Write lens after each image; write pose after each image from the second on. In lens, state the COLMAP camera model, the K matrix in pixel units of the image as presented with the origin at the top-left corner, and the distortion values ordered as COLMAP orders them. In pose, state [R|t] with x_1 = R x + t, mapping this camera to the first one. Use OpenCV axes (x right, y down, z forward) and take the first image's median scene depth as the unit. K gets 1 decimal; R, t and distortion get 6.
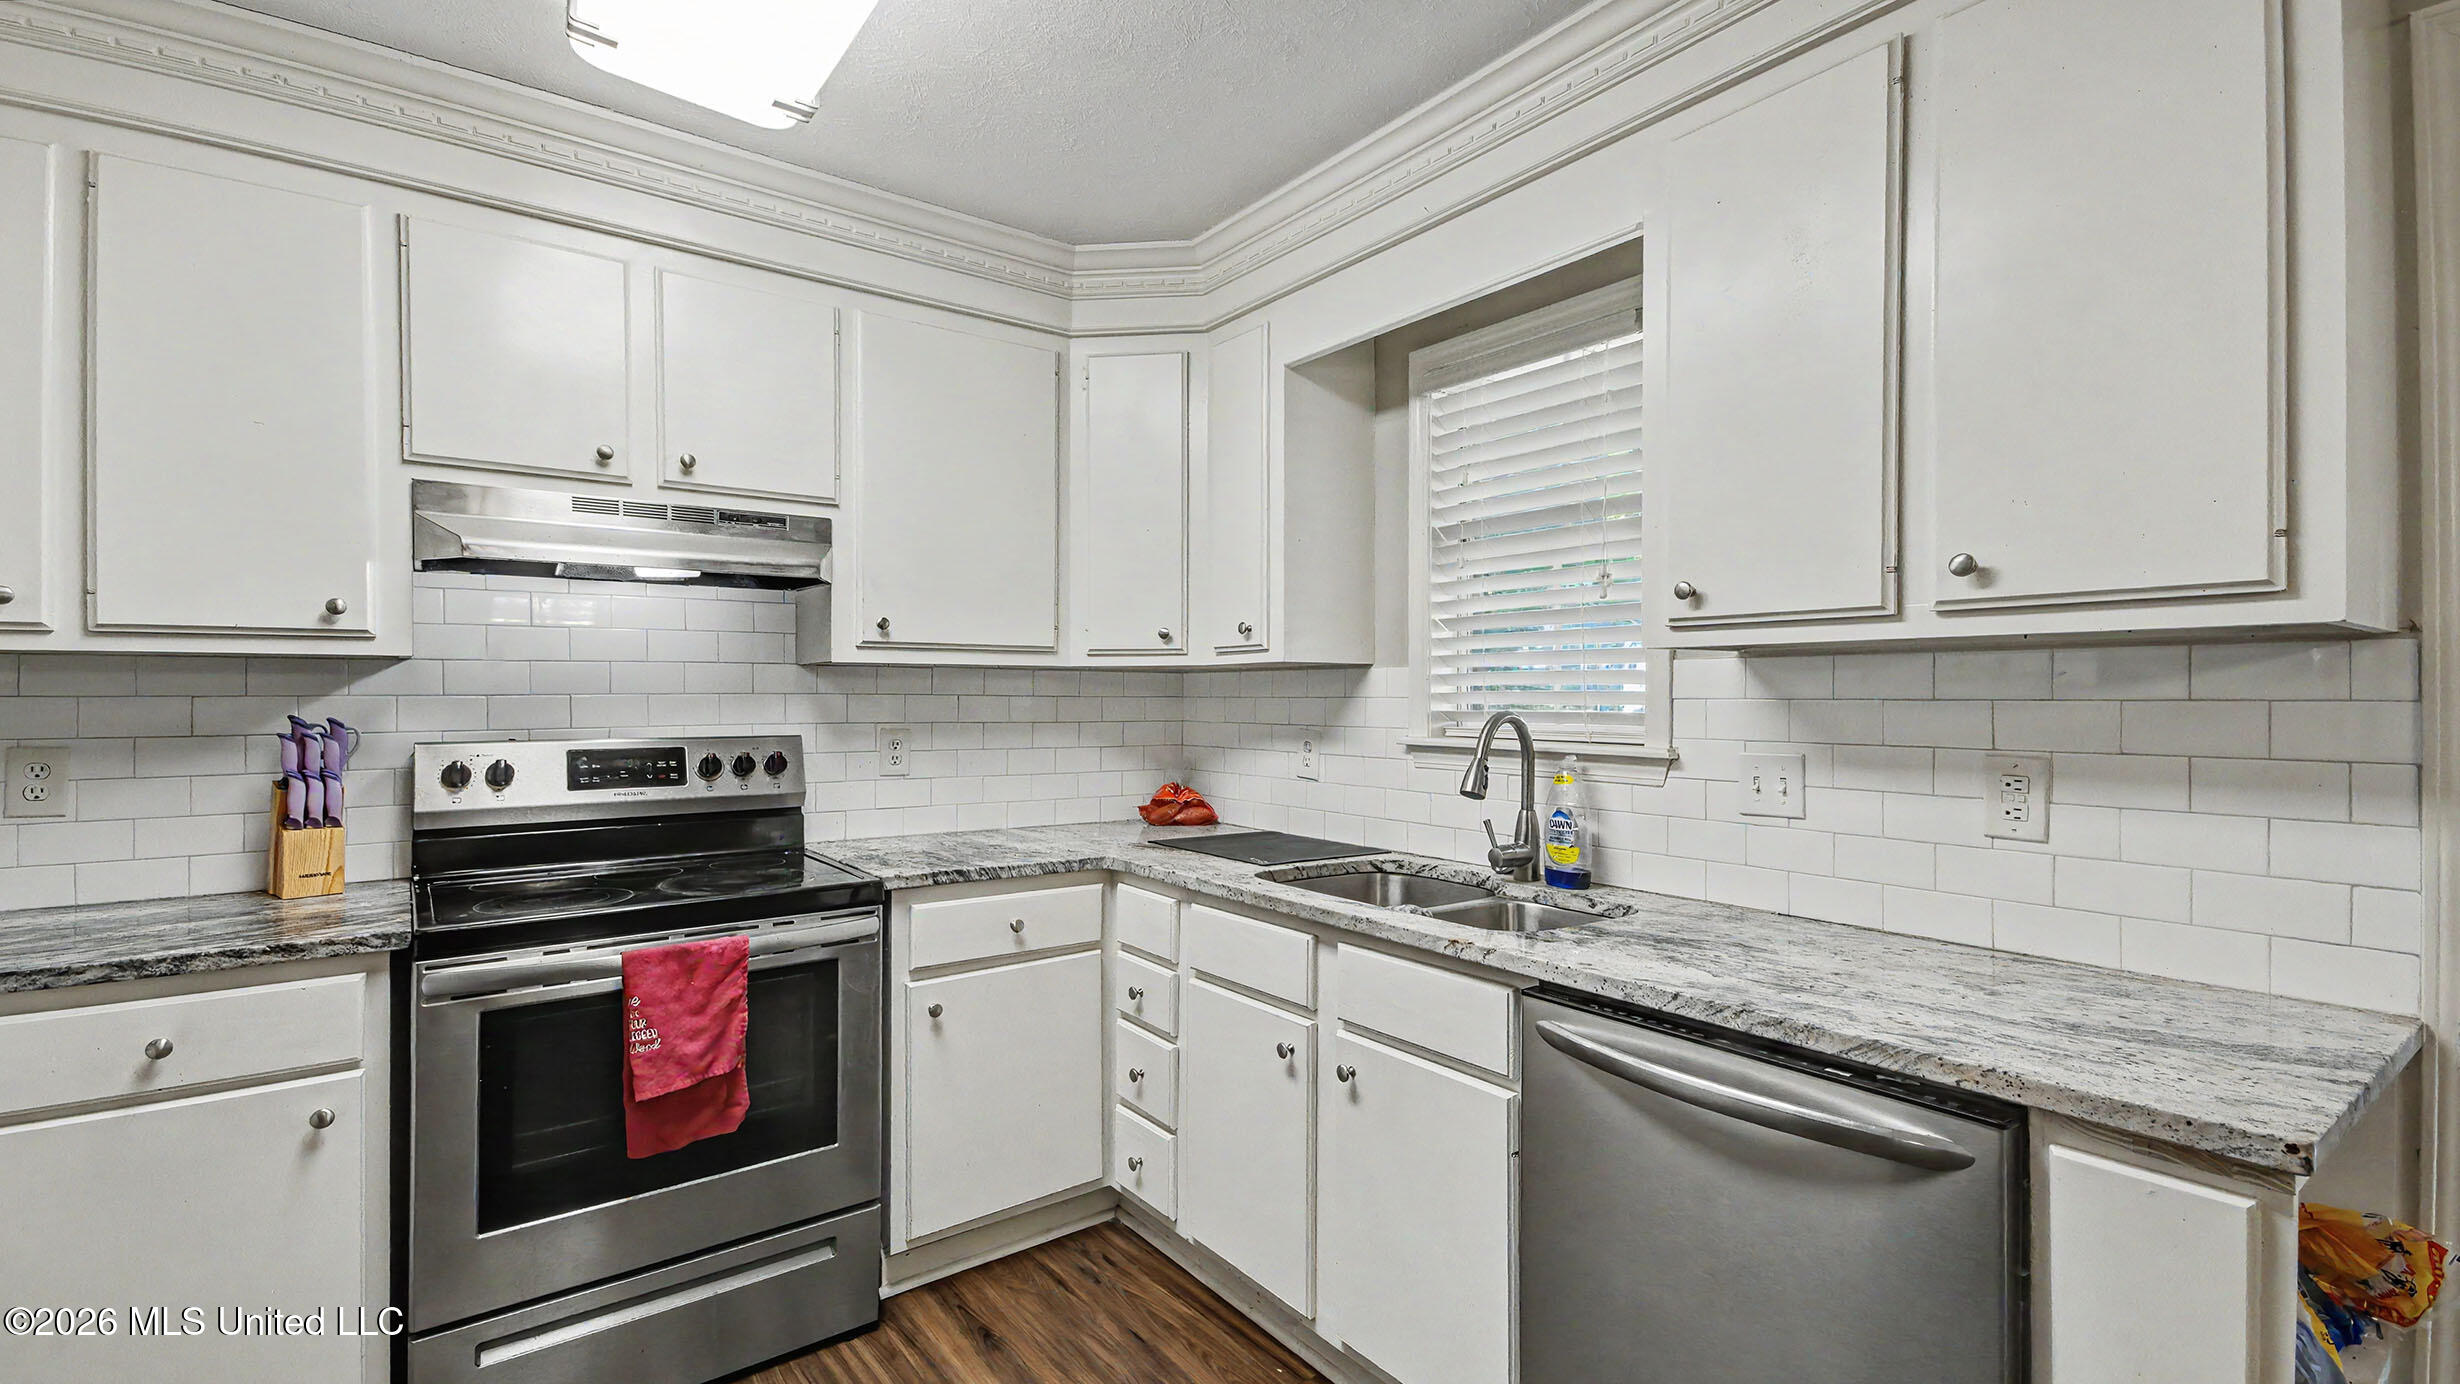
lens RADIAL K [[1087.0, 0, 1237.2], [0, 1087.0, 694.8], [0, 0, 1]] dist [0.044744, -0.019989]
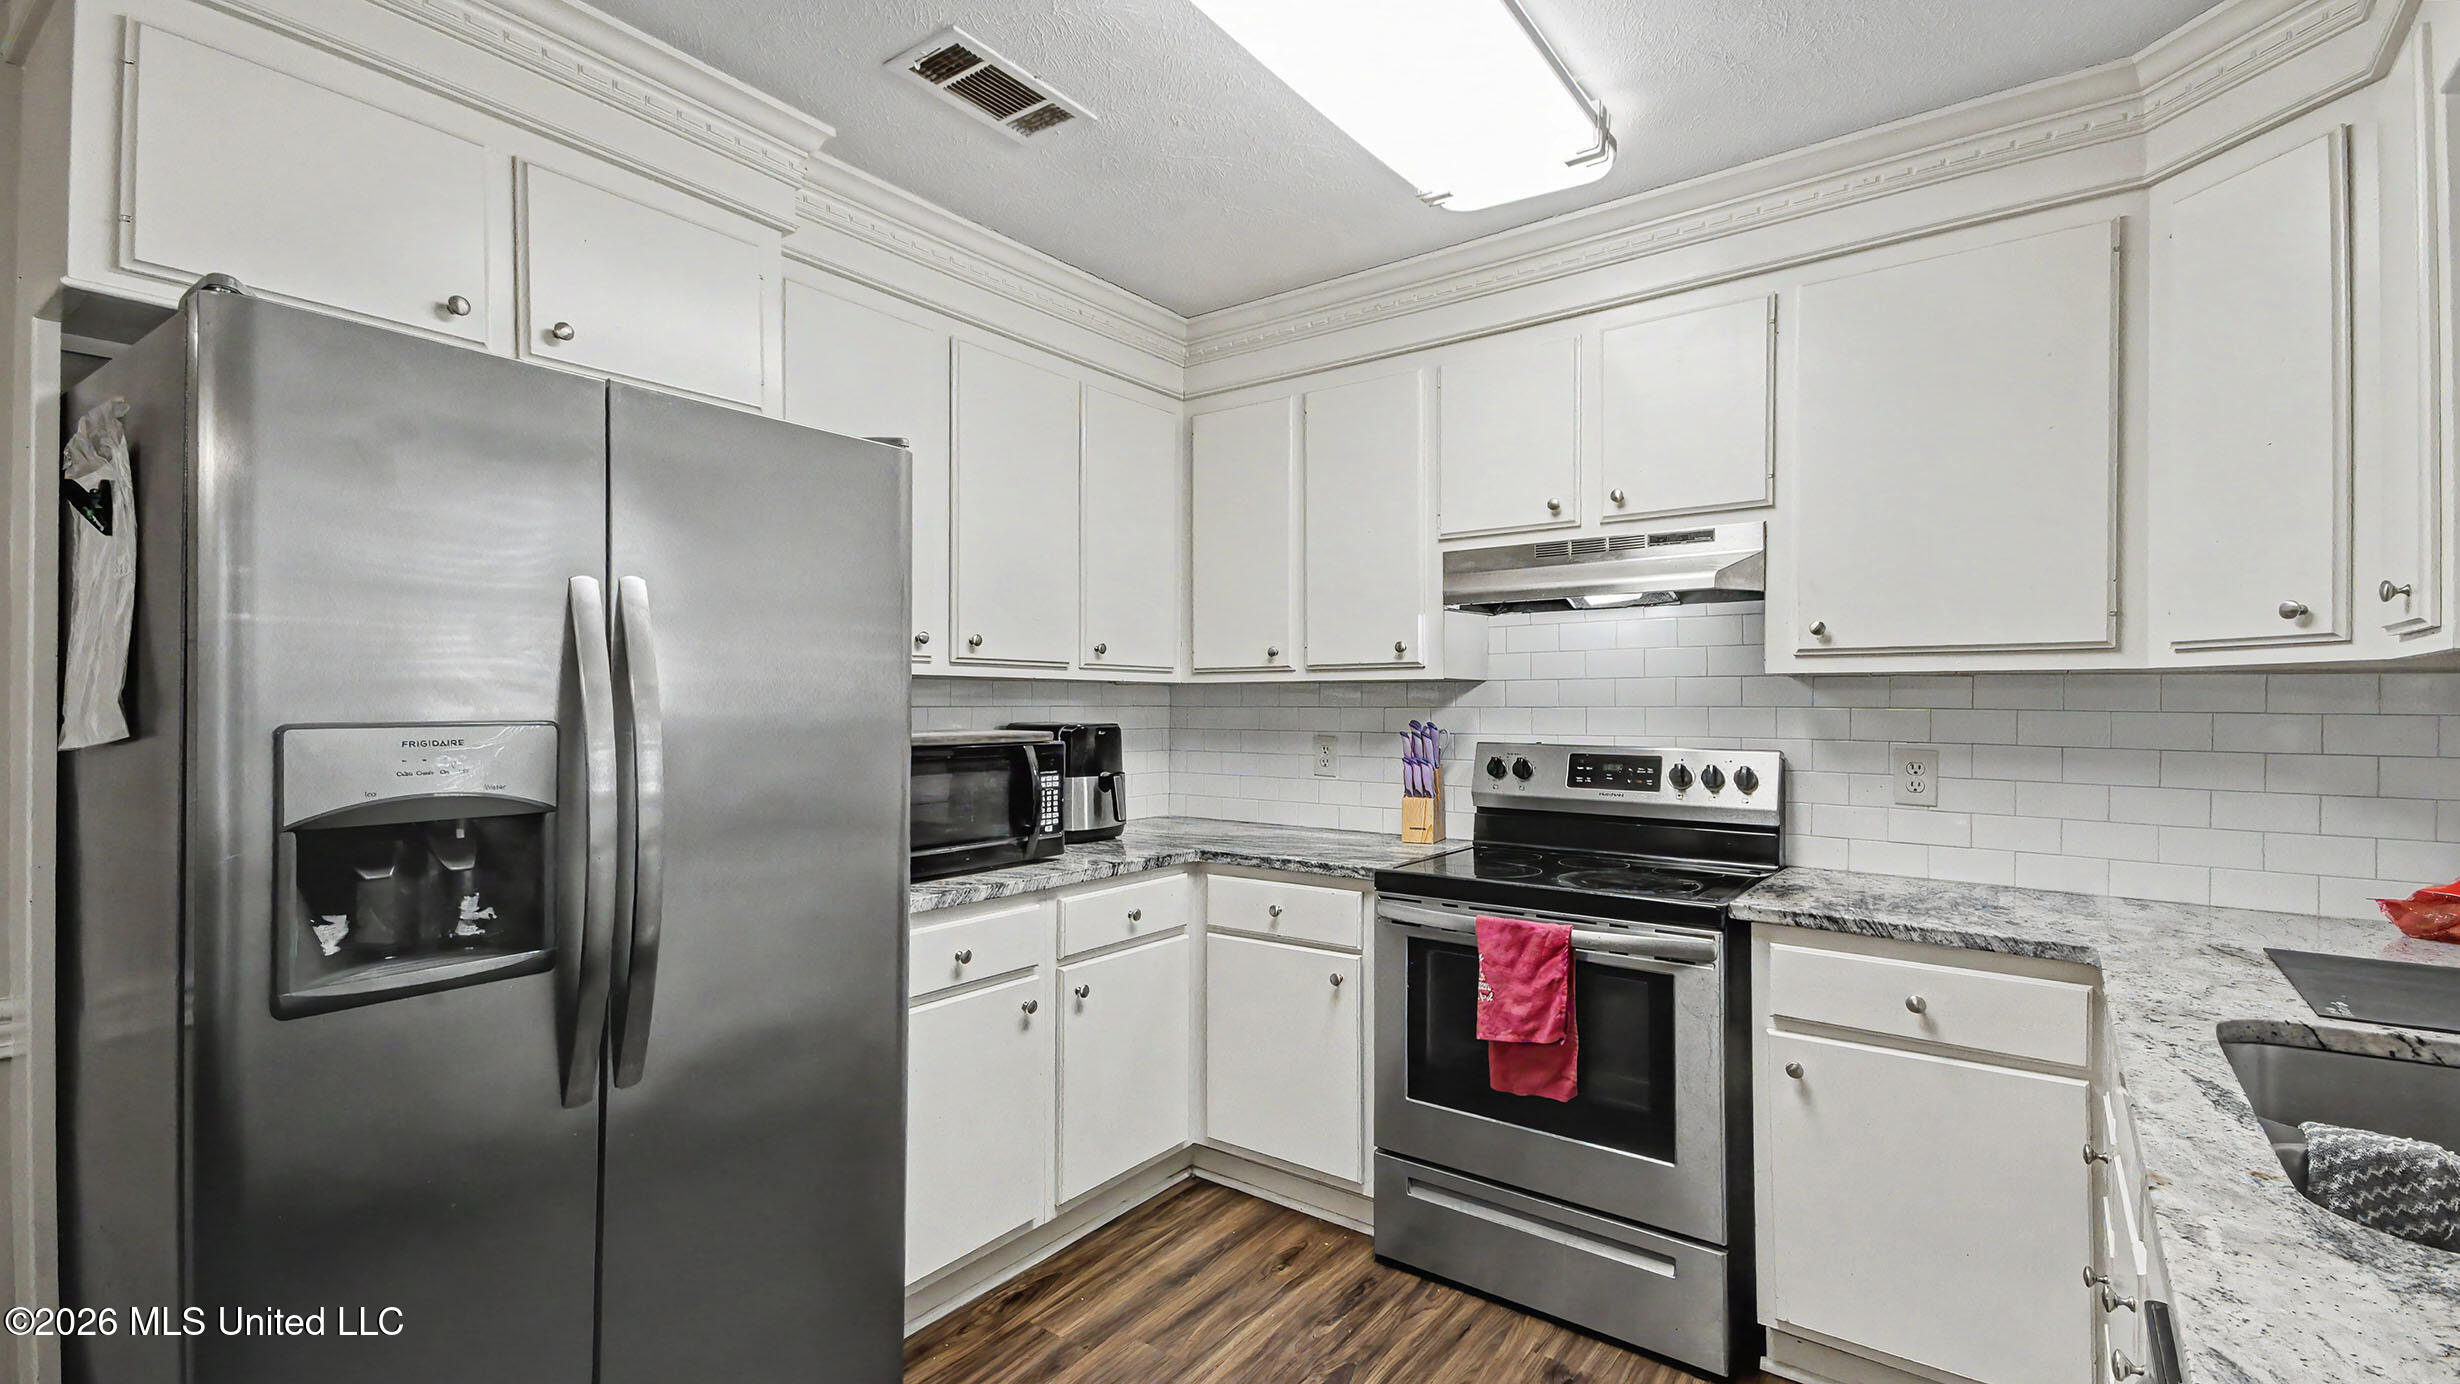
lens RADIAL K [[1082.3, 0, 1229.3], [0, 1082.3, 700.0], [0, 0, 1]] dist [0.028919, -0.000408]
pose [[0.281431, -0.003027, -0.959577, 0.467236], [-0.003756, 0.999984, -0.004256, -0.001697], [0.959574, 0.004802, 0.281415, 0.341663]]
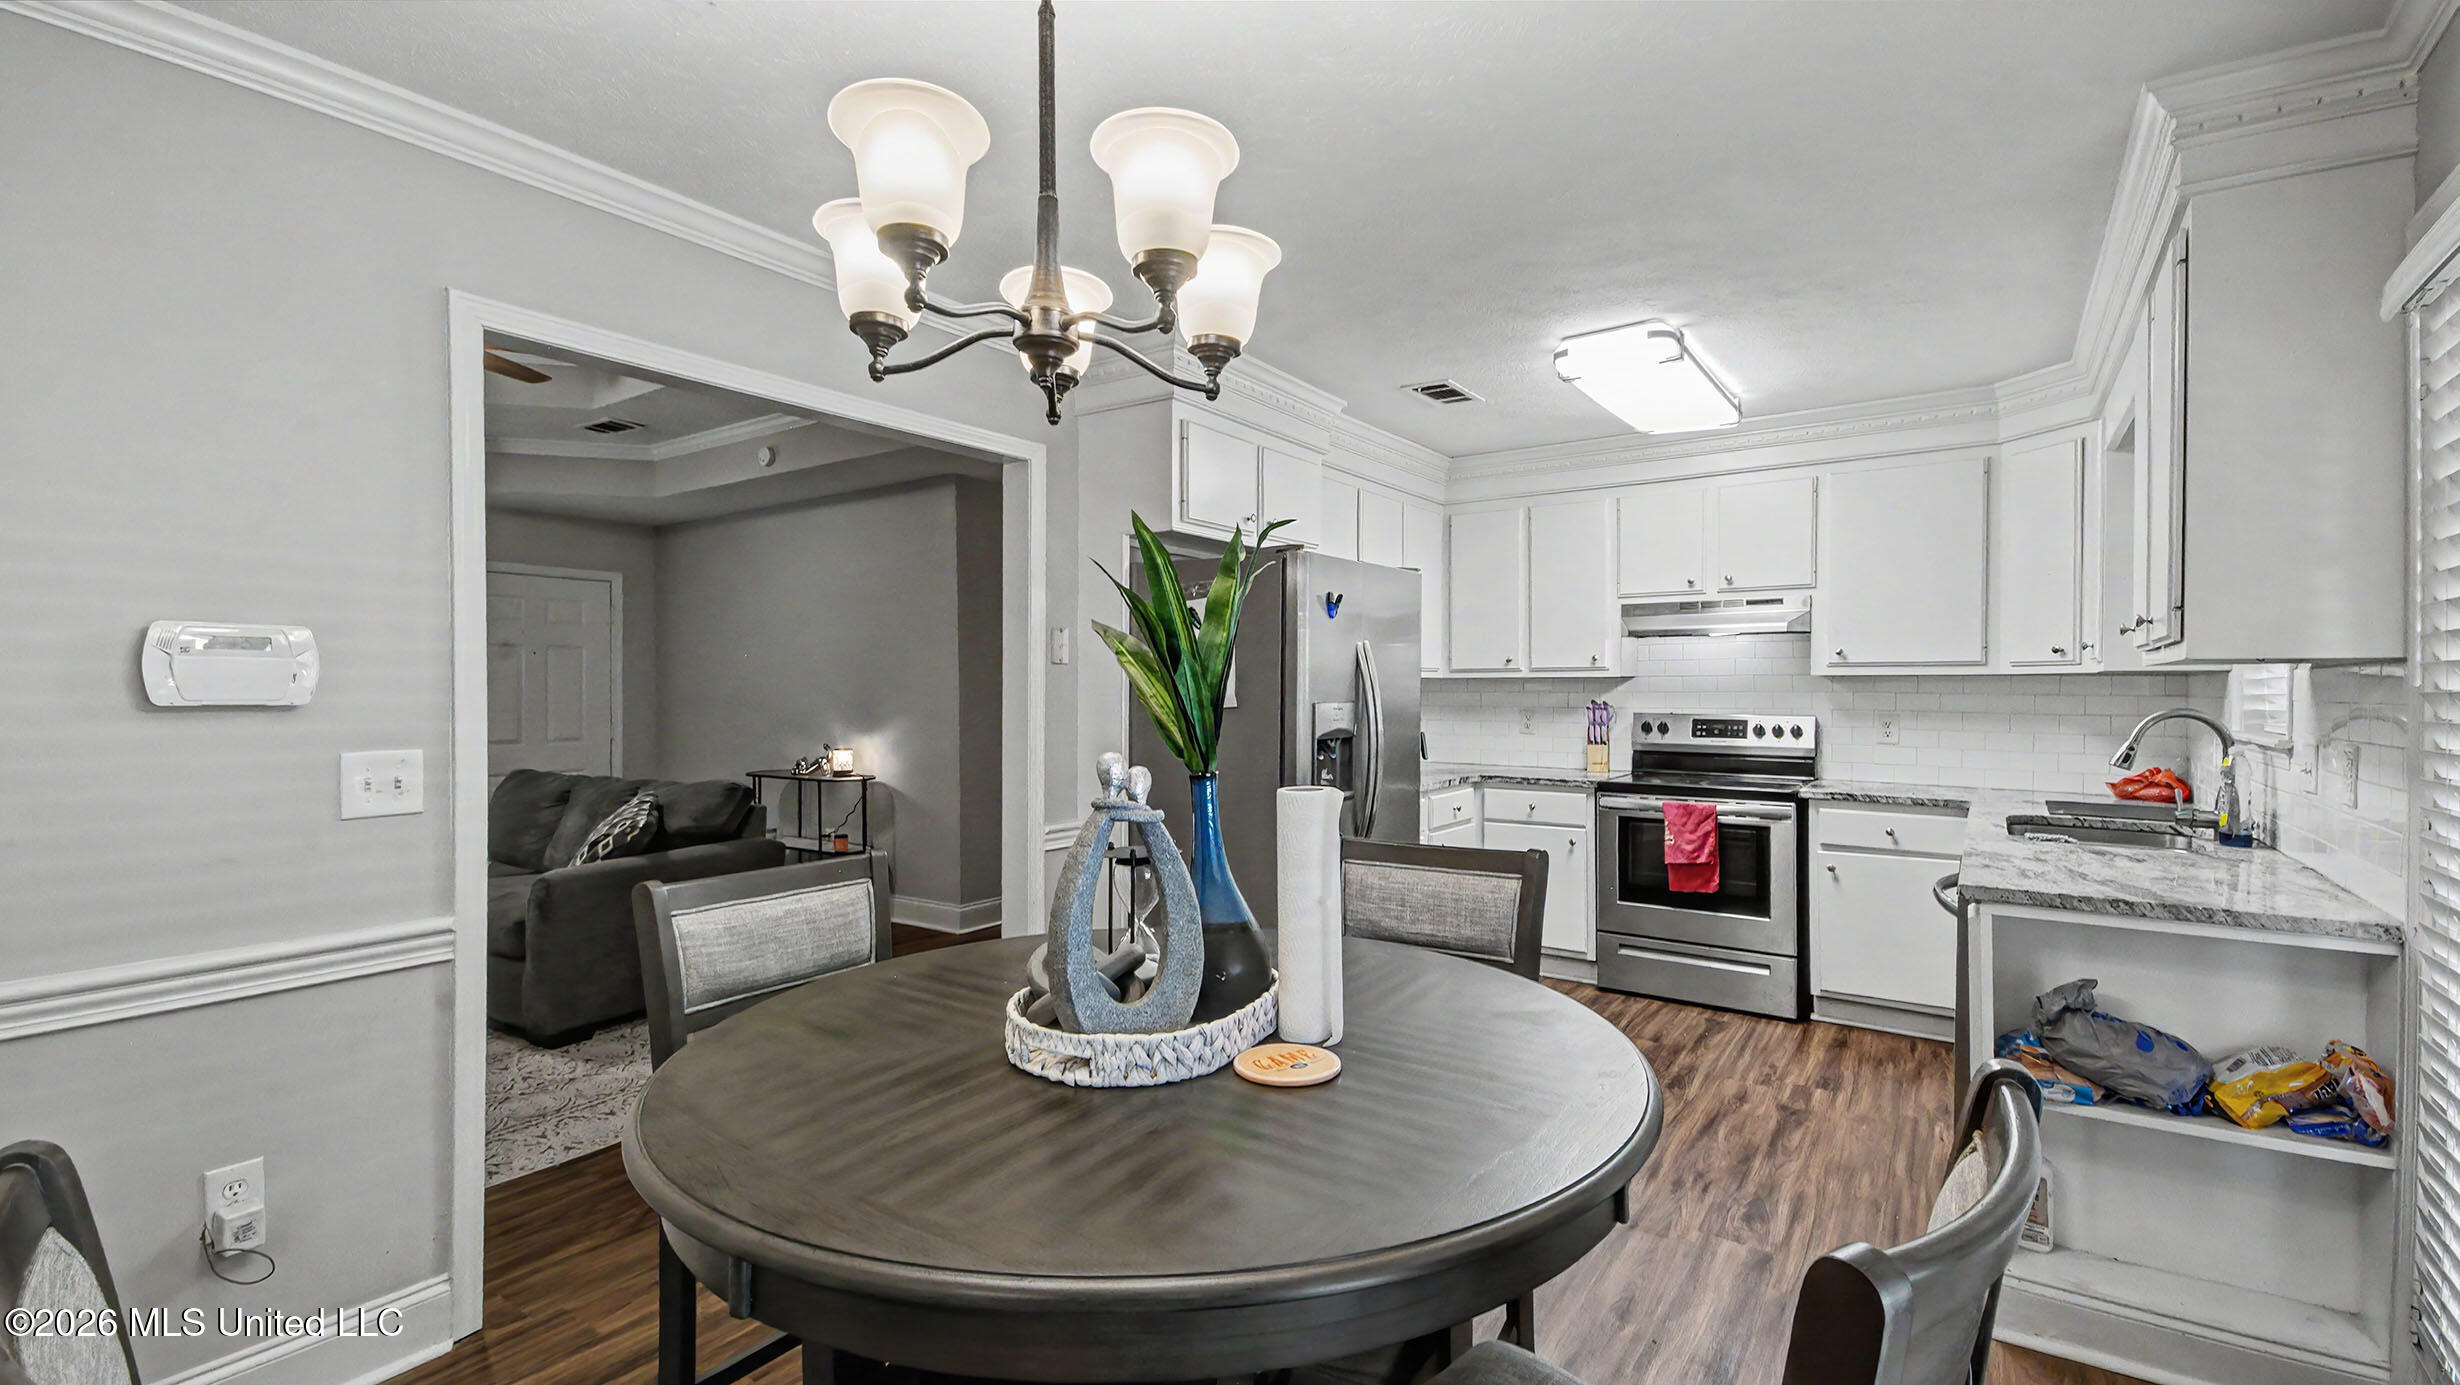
lens RADIAL K [[1078.2, 0, 1223.7], [0, 1078.2, 695.4], [0, 0, 1]] dist [0.036499, -0.000439]
pose [[0.308260, 0.009228, -0.951258, 1.210561], [-0.000844, 0.999955, 0.009427, -0.014452], [0.951302, -0.002104, 0.308254, -0.550360]]
